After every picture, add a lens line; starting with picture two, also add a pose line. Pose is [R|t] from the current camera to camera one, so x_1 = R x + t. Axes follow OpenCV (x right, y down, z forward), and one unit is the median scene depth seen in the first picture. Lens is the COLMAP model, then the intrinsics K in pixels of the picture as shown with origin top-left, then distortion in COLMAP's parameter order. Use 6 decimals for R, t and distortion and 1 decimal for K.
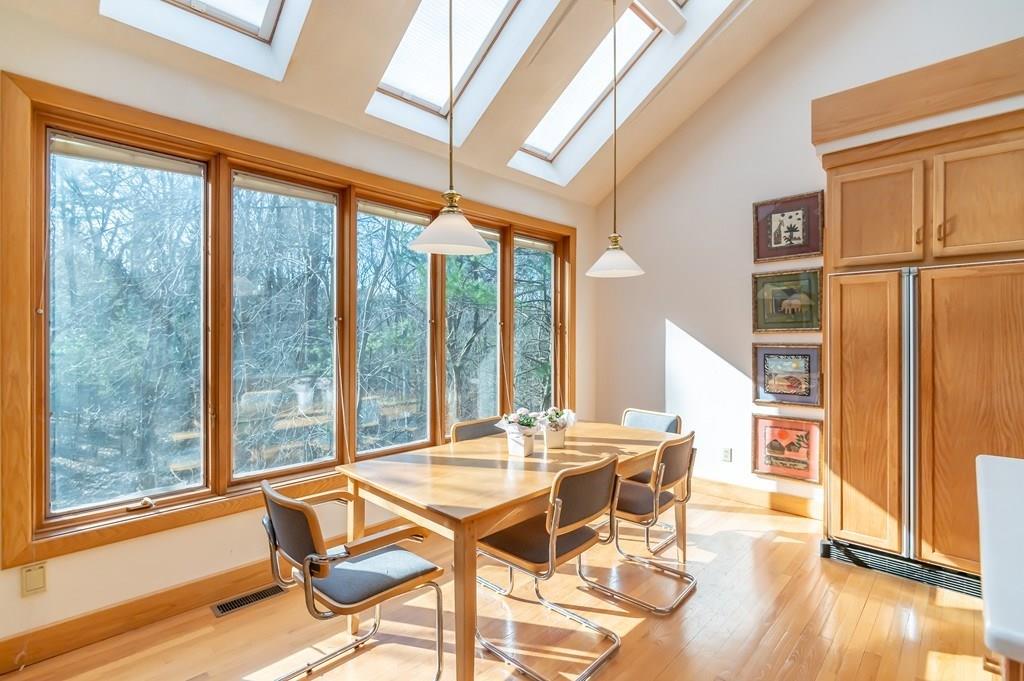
lens RADIAL K [[469.7, 0, 515.1], [0, 469.7, 337.4], [0, 0, 1]] dist [-0.006842, -0.001160]
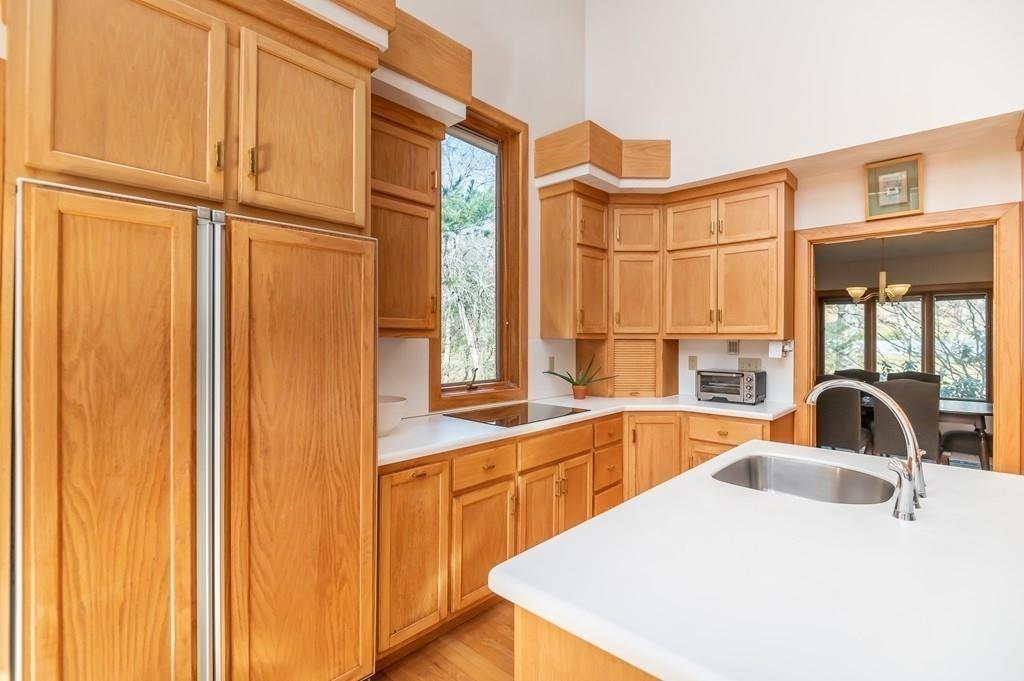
lens RADIAL K [[469.7, 0, 514.8], [0, 469.7, 336.6], [0, 0, 1]] dist [-0.006842, -0.001160]
pose [[-0.014962, 0.001881, 0.999886, 0.321693], [-0.000616, 0.999998, -0.001890, -0.007078], [-0.999888, -0.000644, -0.014961, 0.673903]]
